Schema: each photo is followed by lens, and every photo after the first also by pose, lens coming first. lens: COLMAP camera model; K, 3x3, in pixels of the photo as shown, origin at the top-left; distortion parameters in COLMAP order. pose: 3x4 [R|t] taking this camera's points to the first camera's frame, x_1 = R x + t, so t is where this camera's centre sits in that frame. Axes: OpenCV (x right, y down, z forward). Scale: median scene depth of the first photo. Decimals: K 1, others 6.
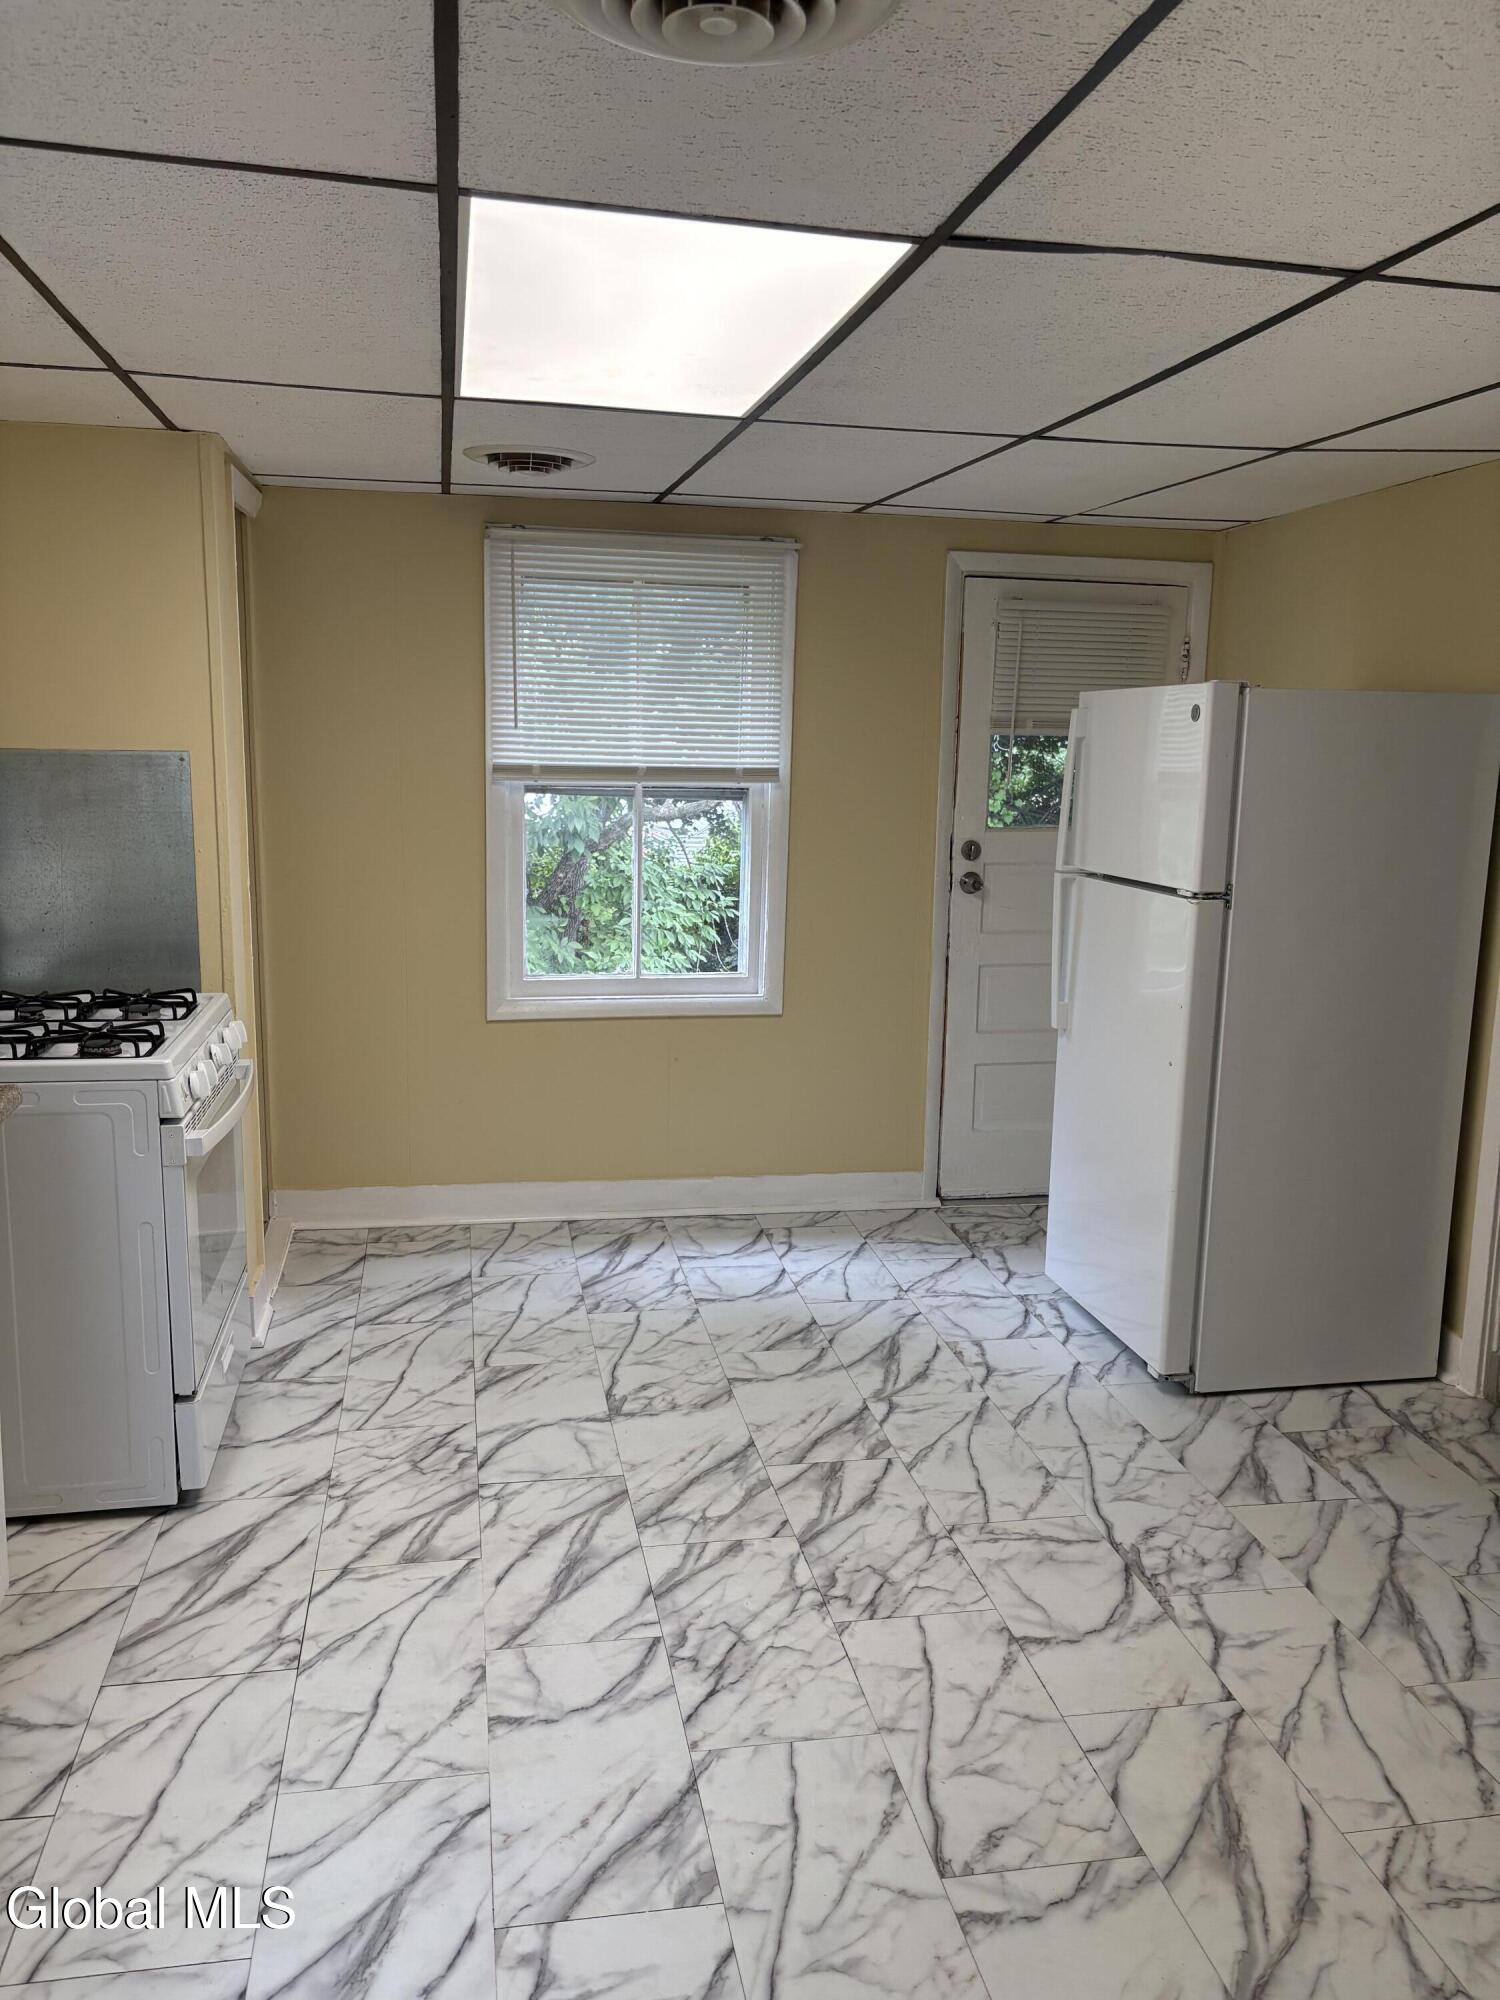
lens RADIAL K [[1506.0, 0, 747.9], [0, 1506.0, 998.7], [0, 0, 1]] dist [-0.003133, -0.023272]
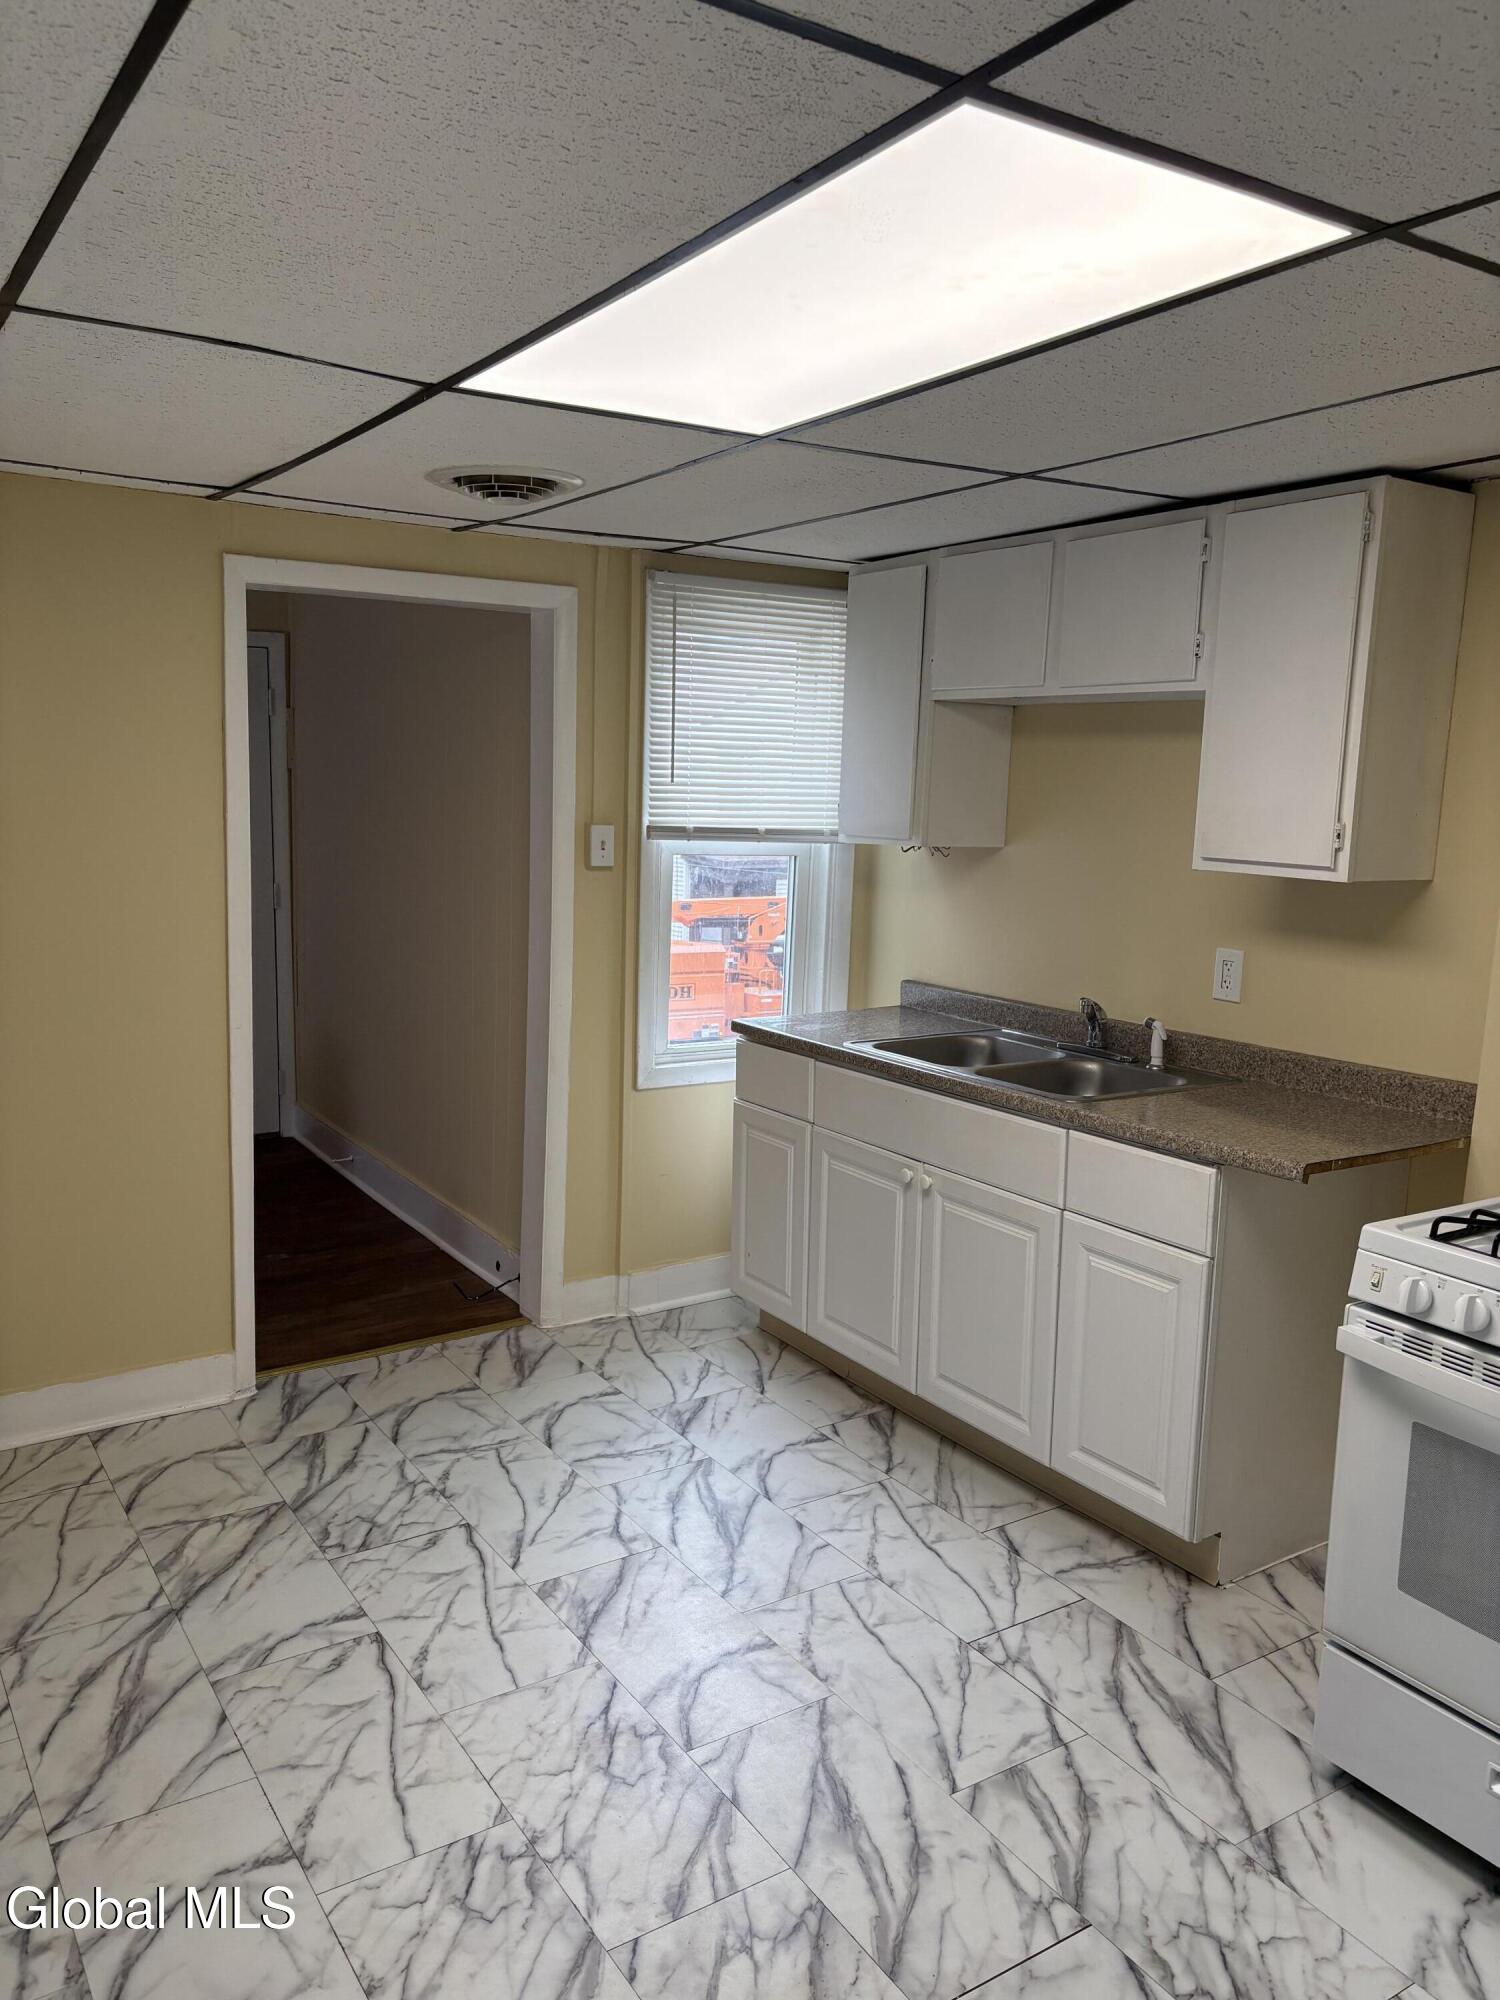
lens RADIAL K [[1506.0, 0, 751.6], [0, 1506.0, 1005.2], [0, 0, 1]] dist [-0.003133, -0.023272]
pose [[-0.926194, 0.004668, -0.377019, 0.265469], [-0.111327, 0.951958, 0.285277, -0.304456], [0.360238, 0.306194, -0.881177, 1.748801]]
